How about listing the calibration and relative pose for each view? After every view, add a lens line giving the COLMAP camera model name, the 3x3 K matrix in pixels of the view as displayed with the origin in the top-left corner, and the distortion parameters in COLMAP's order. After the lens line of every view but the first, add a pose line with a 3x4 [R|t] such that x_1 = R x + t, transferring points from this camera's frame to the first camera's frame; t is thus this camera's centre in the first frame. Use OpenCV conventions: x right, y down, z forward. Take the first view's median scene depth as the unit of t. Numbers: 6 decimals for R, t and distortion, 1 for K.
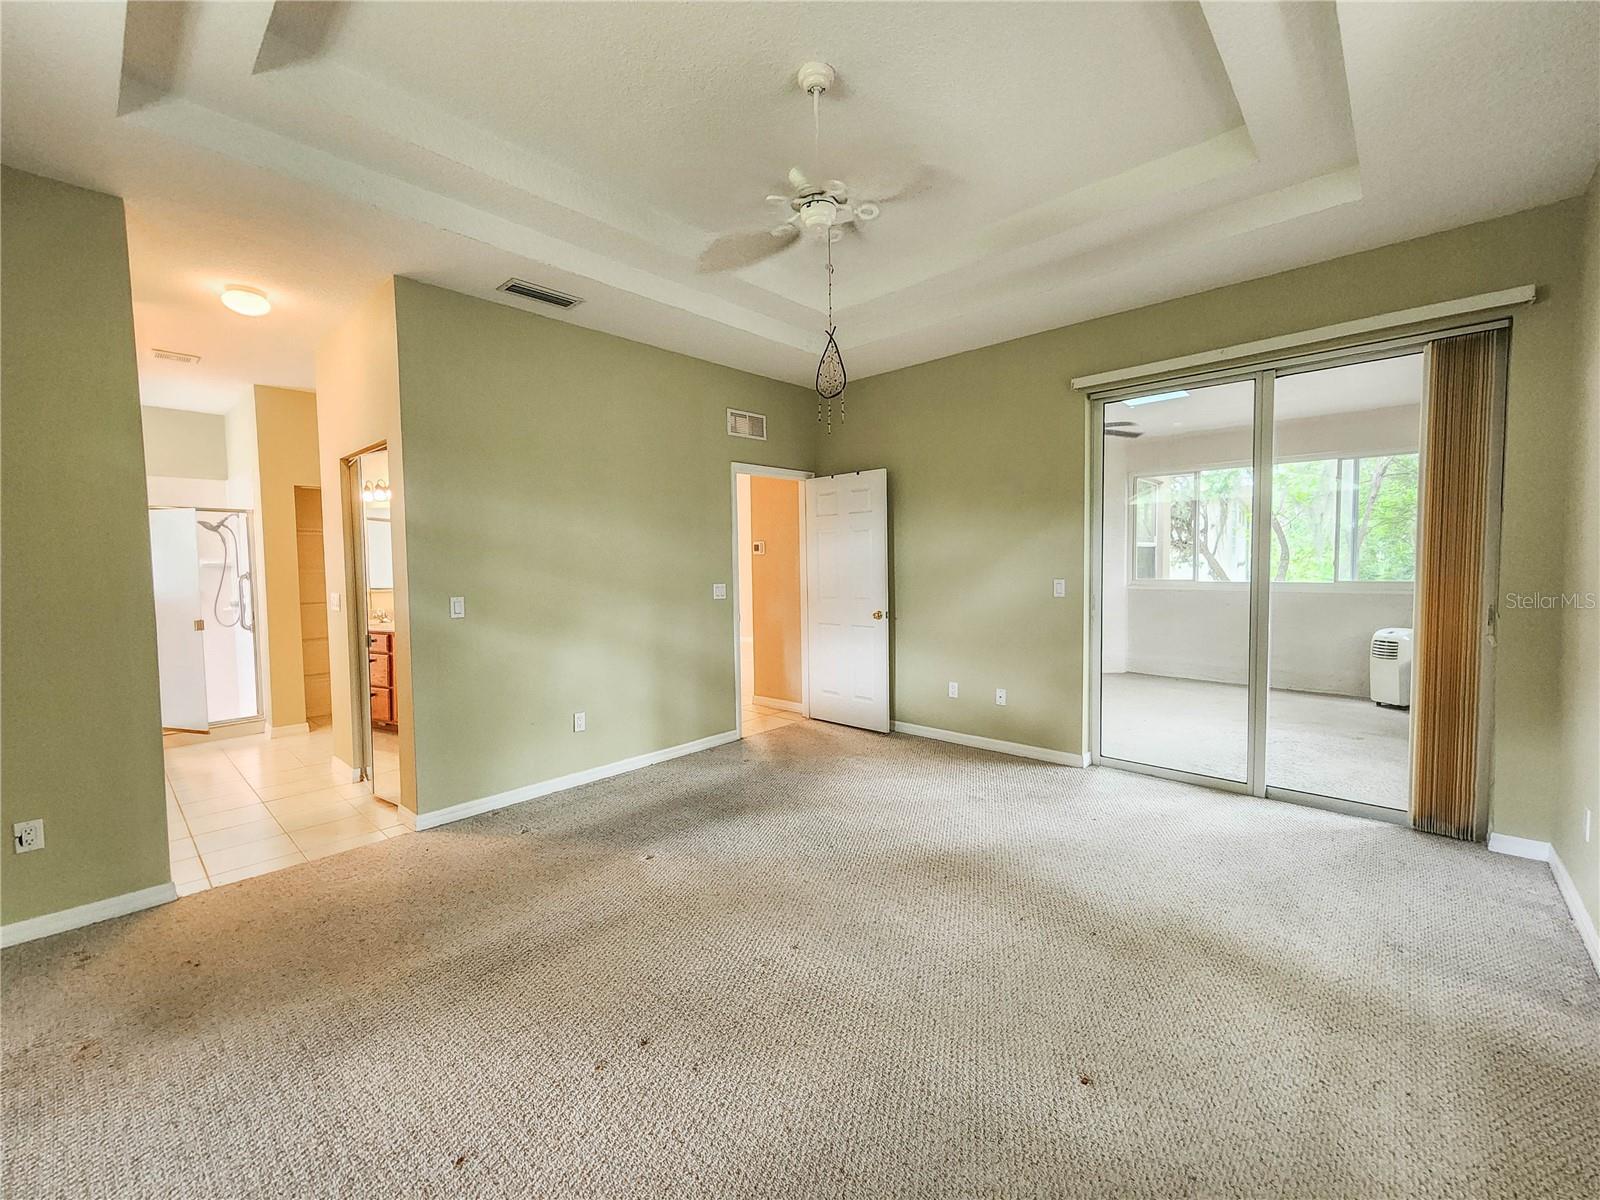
lens RADIAL K [[654.1, 0, 798.6], [0, 654.1, 595.3], [0, 0, 1]] dist [0.009461, 0.000084]
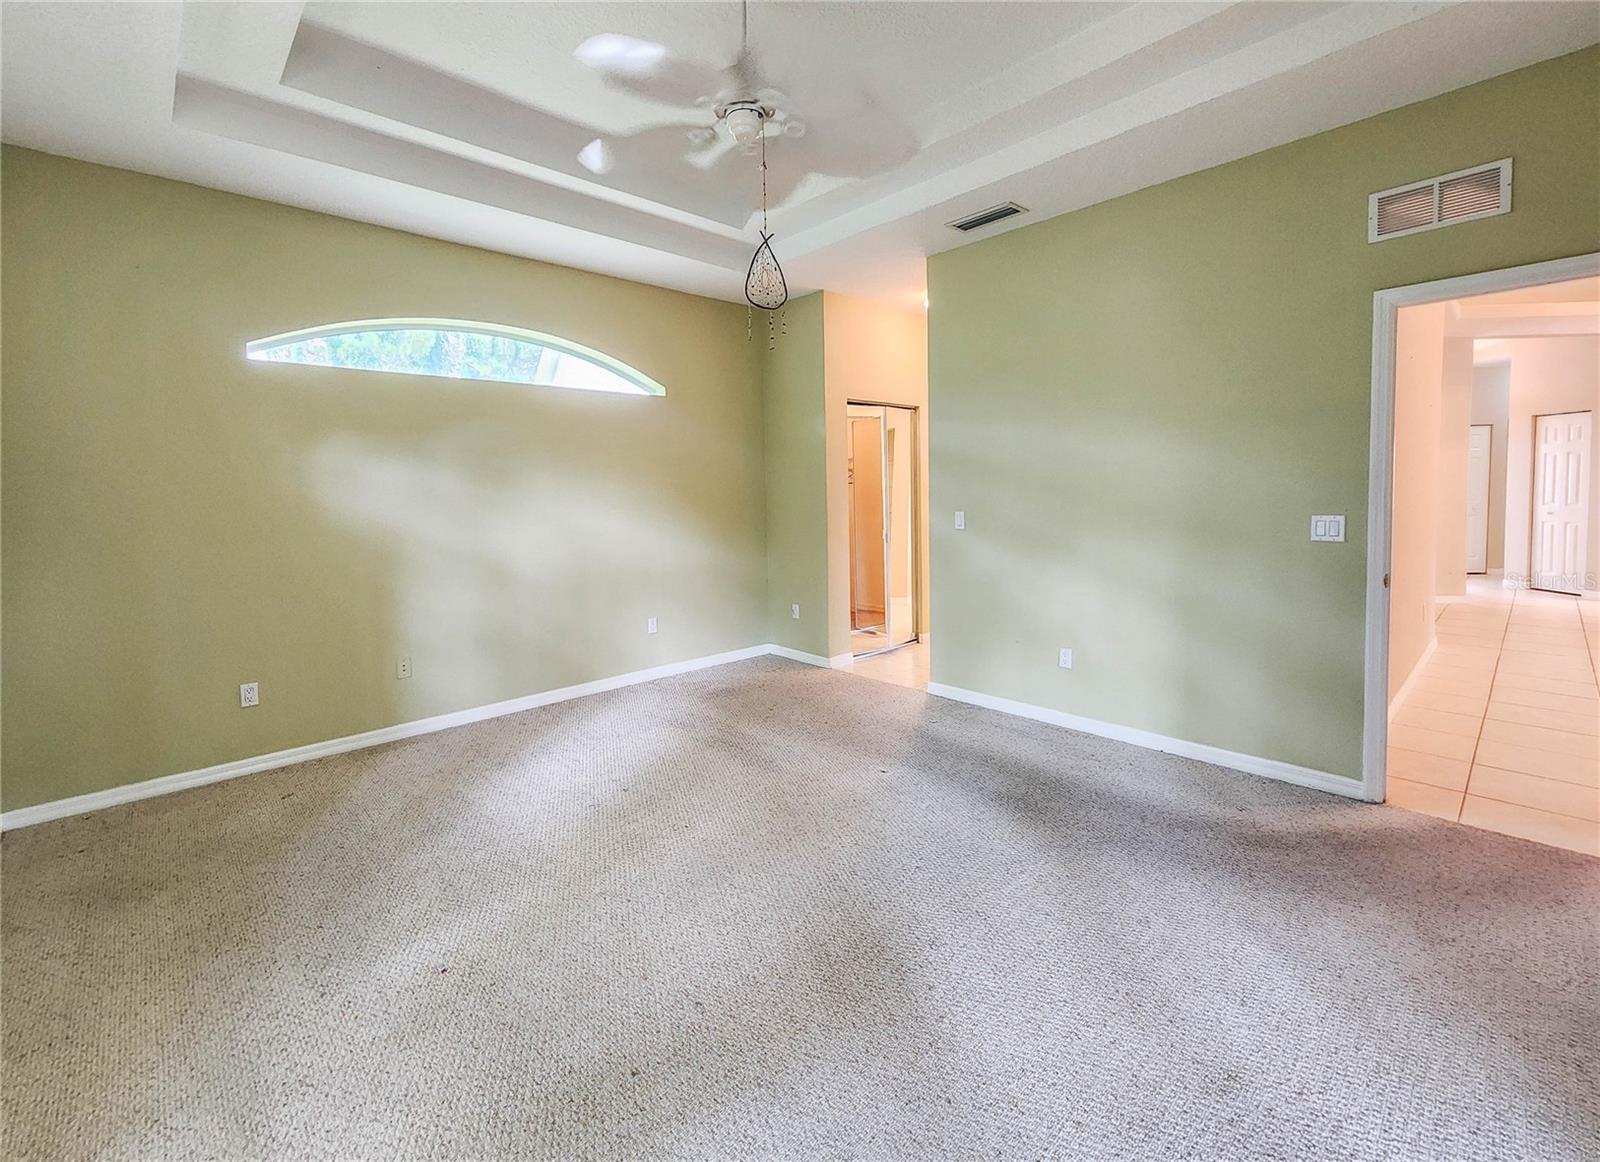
lens RADIAL K [[695.1, 0, 796.8], [0, 695.1, 524.7], [0, 0, 1]] dist [-0.002112, -0.000142]
pose [[-0.075757, 0.067492, -0.994840, 0.685305], [-0.033435, 0.996974, 0.070183, -0.047554], [0.996566, 0.038580, -0.073271, 0.755235]]
